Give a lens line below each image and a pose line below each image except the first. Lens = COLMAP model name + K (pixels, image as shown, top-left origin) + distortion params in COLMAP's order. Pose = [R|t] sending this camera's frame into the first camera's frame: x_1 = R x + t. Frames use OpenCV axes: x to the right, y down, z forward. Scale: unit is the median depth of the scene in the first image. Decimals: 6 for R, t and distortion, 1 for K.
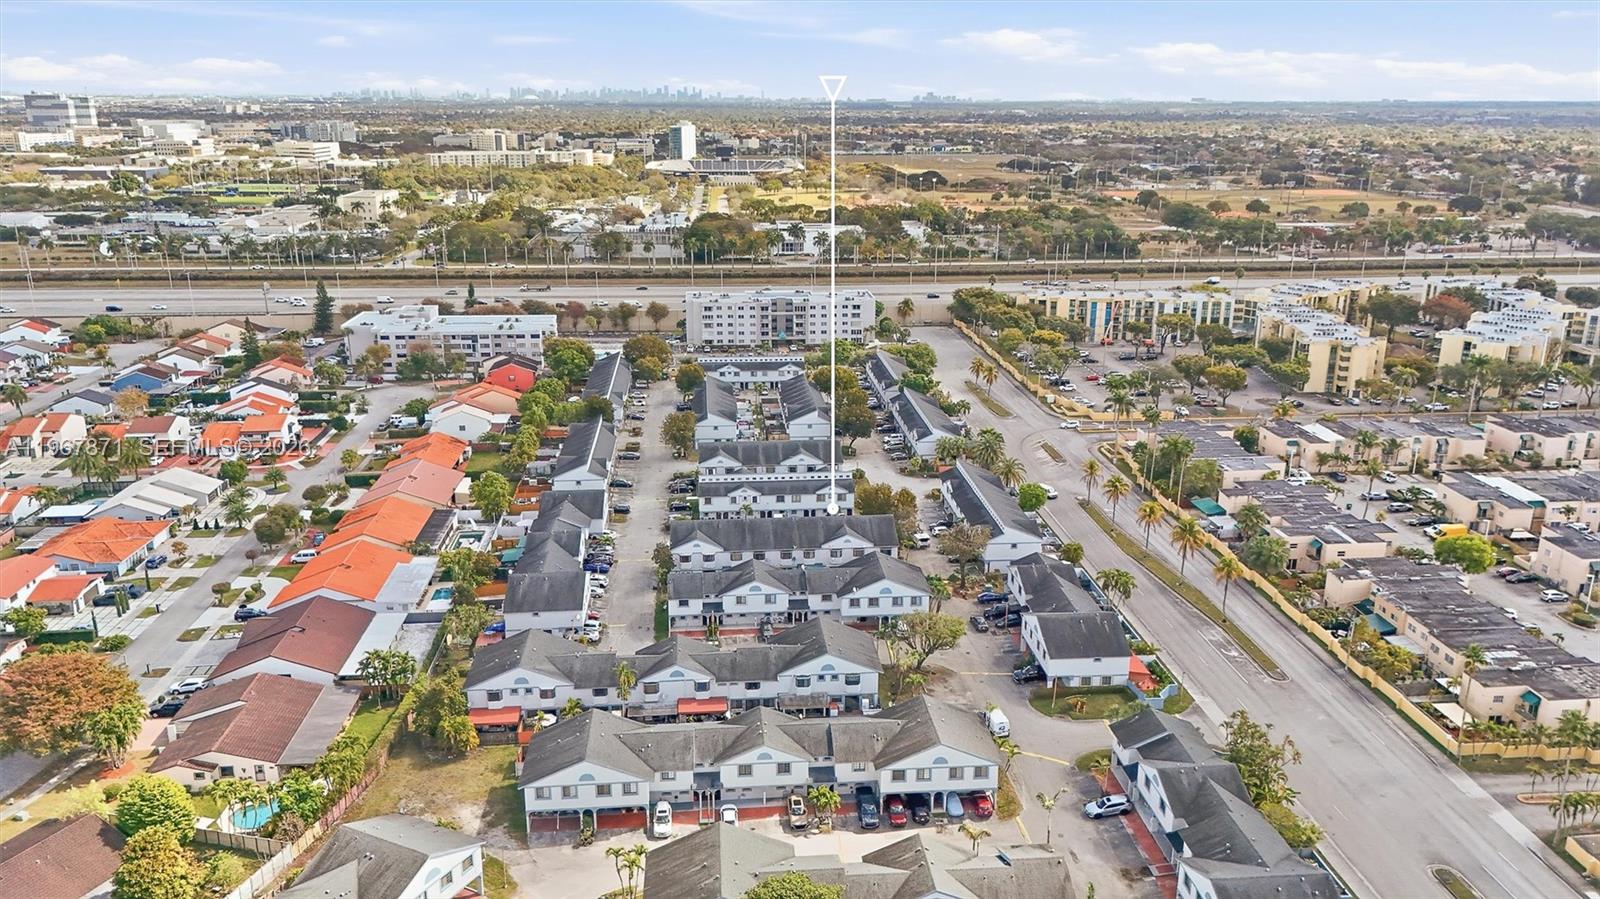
lens RADIAL K [[1185.5, 0, 821.9], [0, 1185.5, 453.3], [0, 0, 1]] dist [0.132470, -0.133929]
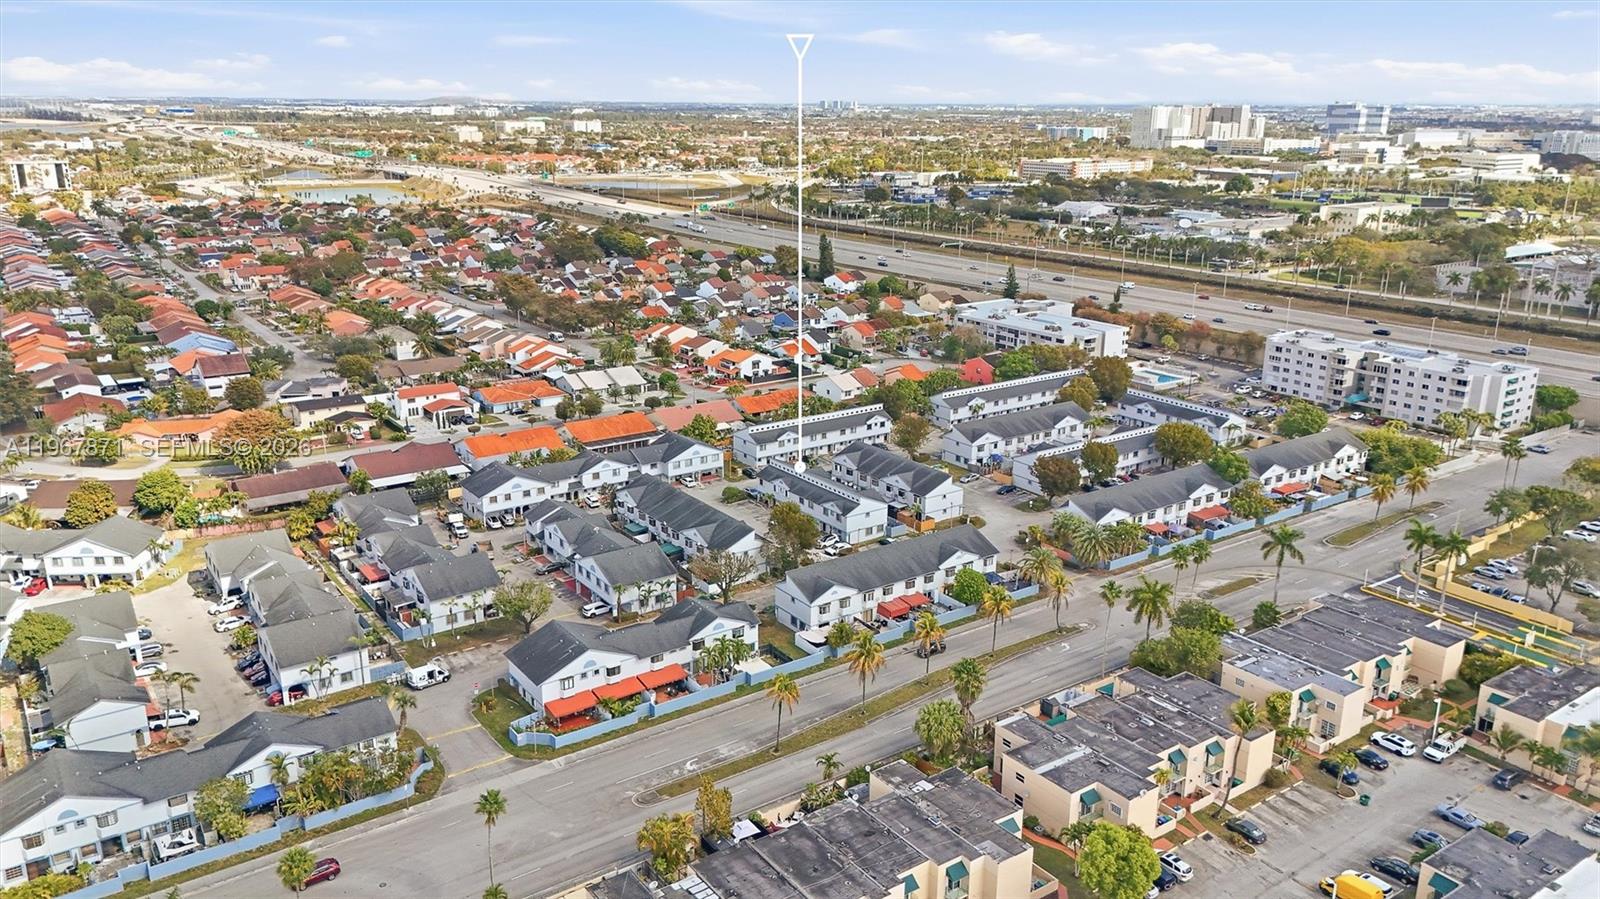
lens RADIAL K [[1185.5, 0, 821.9], [0, 1185.5, 453.3], [0, 0, 1]] dist [0.132470, -0.133929]
pose [[0.501989, 0.248548, -0.828390, 0.469675], [-0.254244, 0.957904, 0.133340, -0.081490], [0.826660, 0.143678, 0.544050, 0.268349]]
